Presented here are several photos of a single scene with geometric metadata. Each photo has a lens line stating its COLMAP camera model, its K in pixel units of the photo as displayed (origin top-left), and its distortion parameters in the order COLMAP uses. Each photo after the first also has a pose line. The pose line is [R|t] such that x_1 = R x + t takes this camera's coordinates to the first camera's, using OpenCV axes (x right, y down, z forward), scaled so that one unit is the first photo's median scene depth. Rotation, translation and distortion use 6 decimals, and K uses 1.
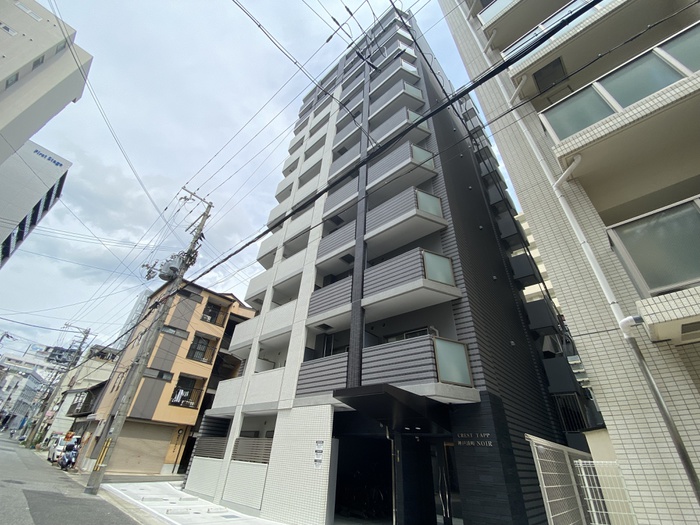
lens RADIAL K [[287.1, 0, 348.7], [0, 287.1, 262.9], [0, 0, 1]] dist [0.001403, -0.007236]
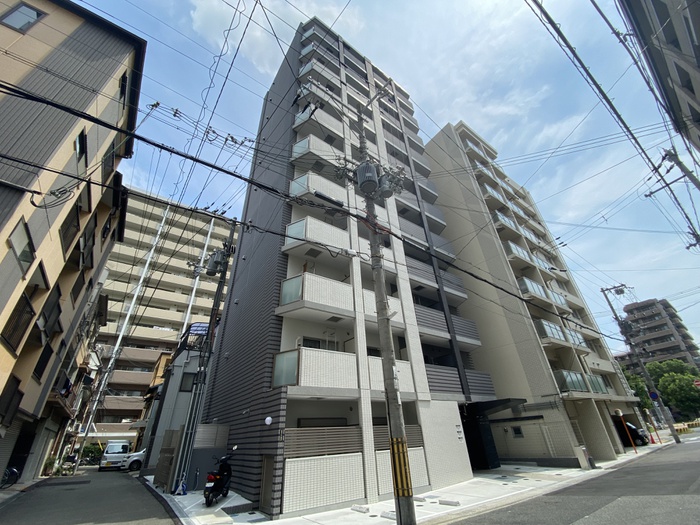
lens RADIAL K [[287.1, 0, 348.7], [0, 287.1, 262.9], [0, 0, 1]] dist [0.001403, -0.007236]
pose [[0.198714, 0.452142, 0.869529, -1.550378], [-0.507626, 0.806420, -0.303319, 0.558466], [-0.838349, -0.381122, 0.389766, 0.997171]]
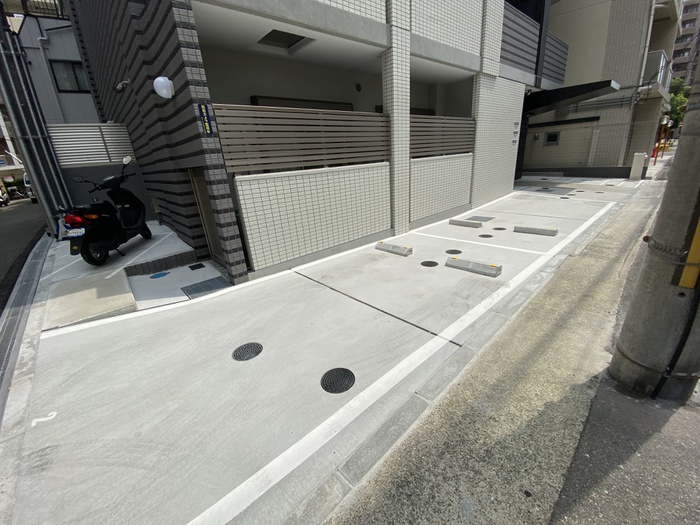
lens RADIAL K [[287.1, 0, 348.7], [0, 287.1, 262.9], [0, 0, 1]] dist [0.001403, -0.007236]
pose [[0.092054, -0.402289, 0.910873, -0.986375], [-0.500385, 0.772180, 0.391604, 0.724186], [-0.860896, -0.491836, -0.130217, 1.125700]]
